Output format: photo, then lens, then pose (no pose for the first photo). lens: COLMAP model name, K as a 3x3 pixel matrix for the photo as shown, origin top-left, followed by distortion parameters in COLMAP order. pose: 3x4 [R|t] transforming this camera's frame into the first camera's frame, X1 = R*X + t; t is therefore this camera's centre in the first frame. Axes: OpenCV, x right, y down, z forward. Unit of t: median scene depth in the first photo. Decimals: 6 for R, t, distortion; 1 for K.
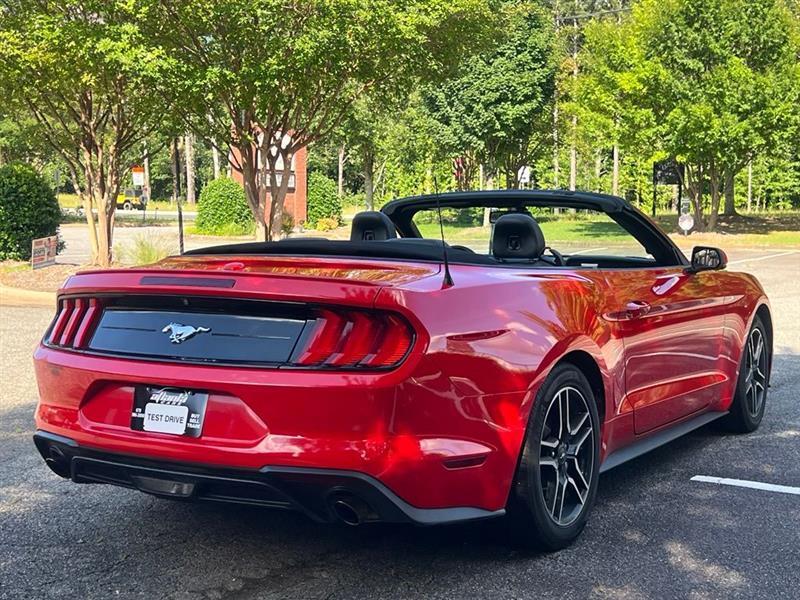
lens RADIAL K [[1197.3, 0, 380.5], [0, 1197.3, 309.6], [0, 0, 1]] dist [0.089278, -0.115194]
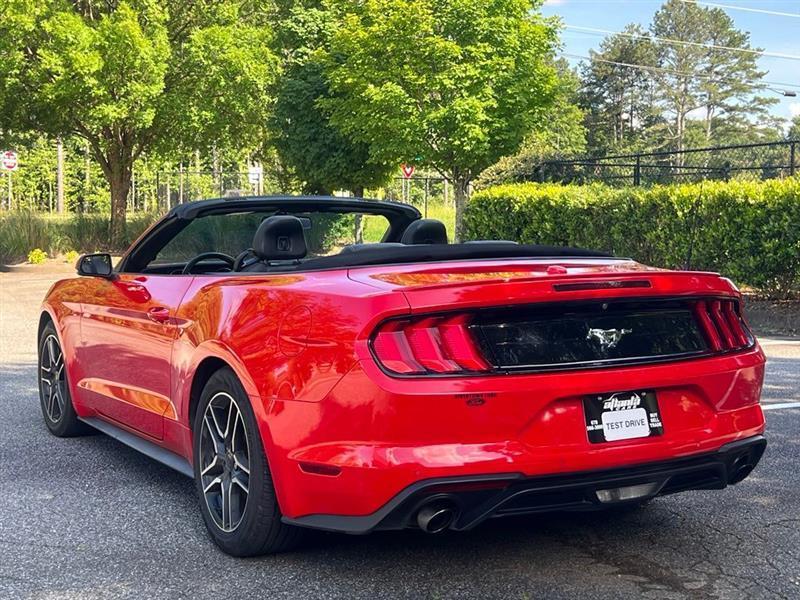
lens RADIAL K [[1197.3, 0, 380.5], [0, 1197.3, 309.6], [0, 0, 1]] dist [0.089278, -0.115194]
pose [[0.474928, -0.069756, 0.877256, -0.697106], [0.078507, 0.996237, 0.036715, -0.033702], [-0.876516, 0.051434, 0.478617, 0.431471]]
